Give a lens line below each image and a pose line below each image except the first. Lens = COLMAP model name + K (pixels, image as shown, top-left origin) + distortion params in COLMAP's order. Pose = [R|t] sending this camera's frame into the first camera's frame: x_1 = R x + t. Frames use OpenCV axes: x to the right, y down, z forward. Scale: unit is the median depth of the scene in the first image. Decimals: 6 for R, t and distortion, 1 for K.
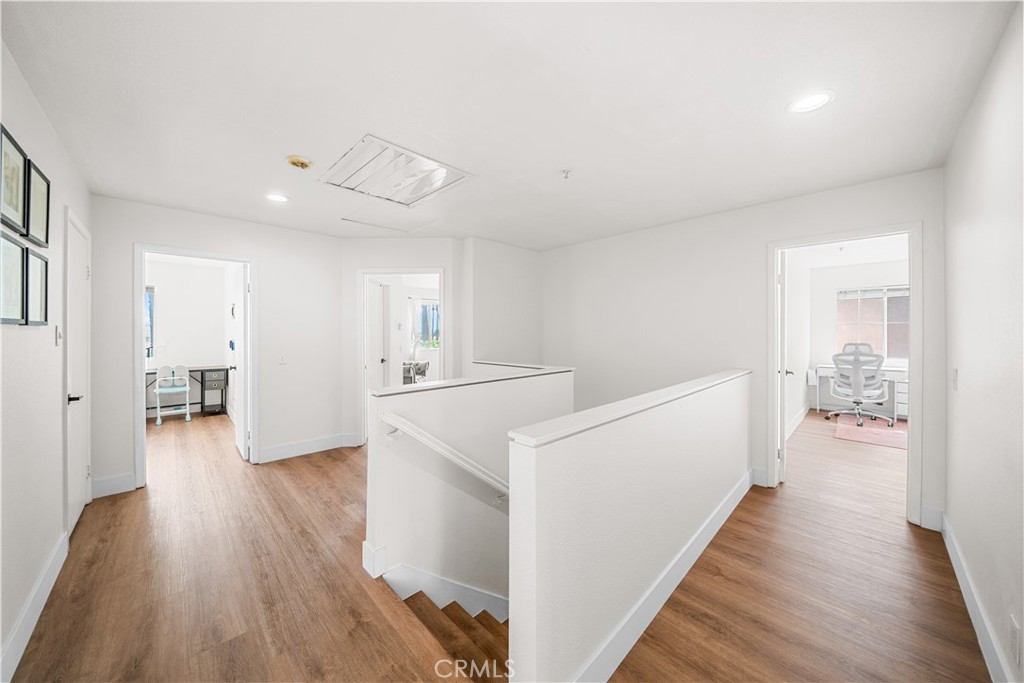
lens RADIAL K [[347.3, 0, 512.0], [0, 347.3, 341.5], [0, 0, 1]] dist [-0.000261, 0.000030]
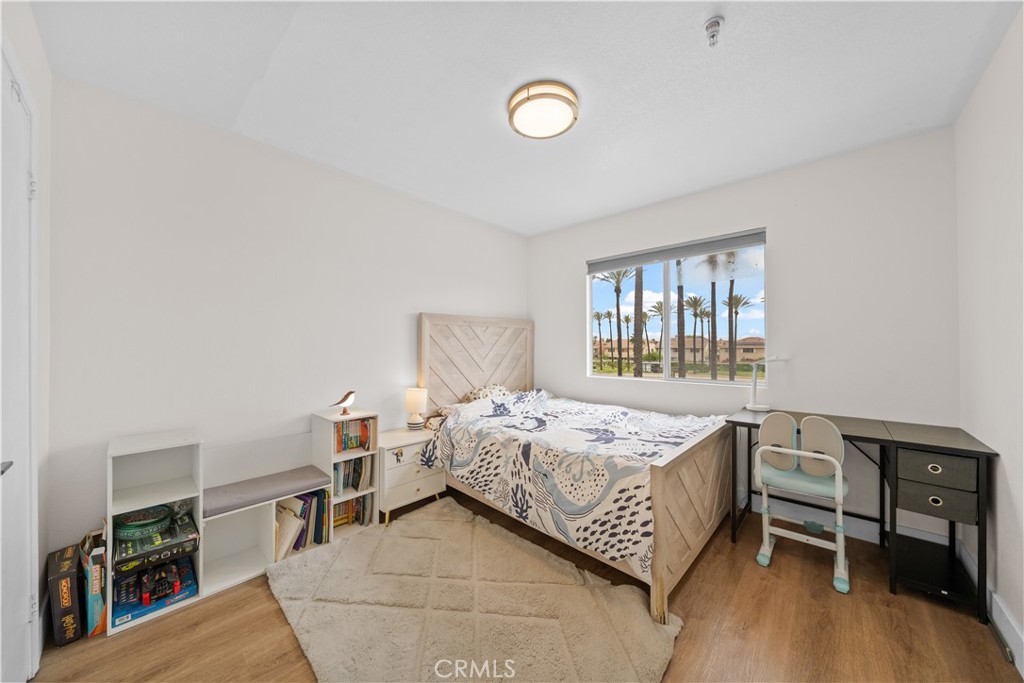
lens RADIAL K [[347.3, 0, 512.0], [0, 347.3, 341.5], [0, 0, 1]] dist [-0.000261, 0.000030]
pose [[0.046173, -0.008523, -0.998897, -0.580327], [-0.002783, 0.999959, -0.008660, -0.004227], [0.998930, 0.003180, 0.046147, 0.632561]]
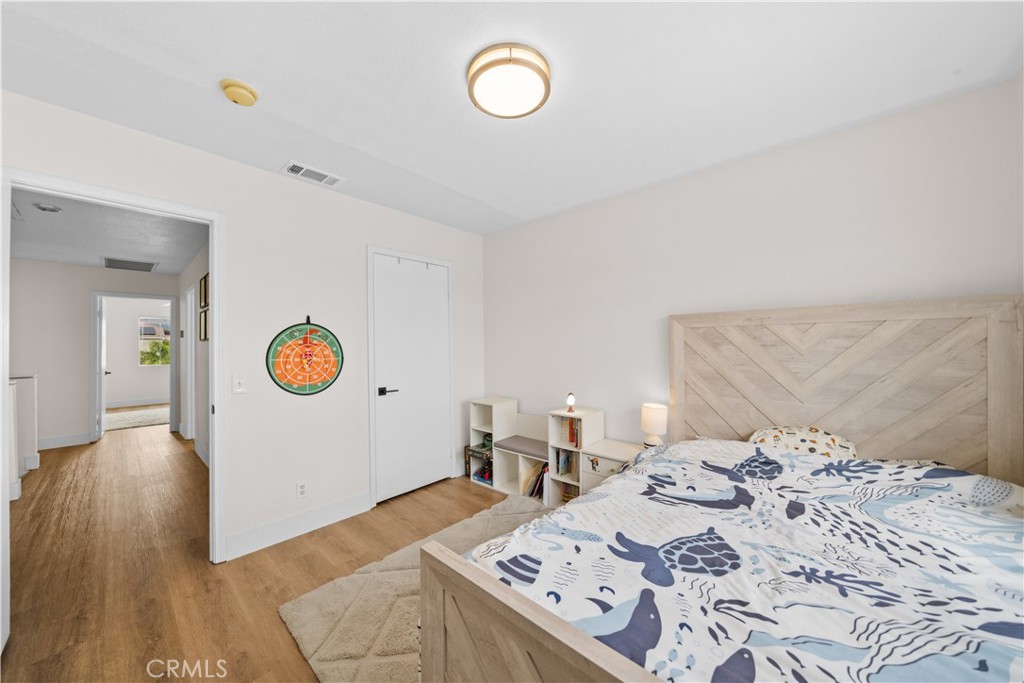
lens RADIAL K [[362.3, 0, 512.0], [0, 362.3, 341.5], [0, 0, 1]] dist [-0.000006, 0.000005]
pose [[-0.997540, 0.006942, -0.069755, -0.960002], [0.007209, 0.999968, -0.003574, -0.022695], [0.069728, -0.004068, -0.997558, 1.044372]]
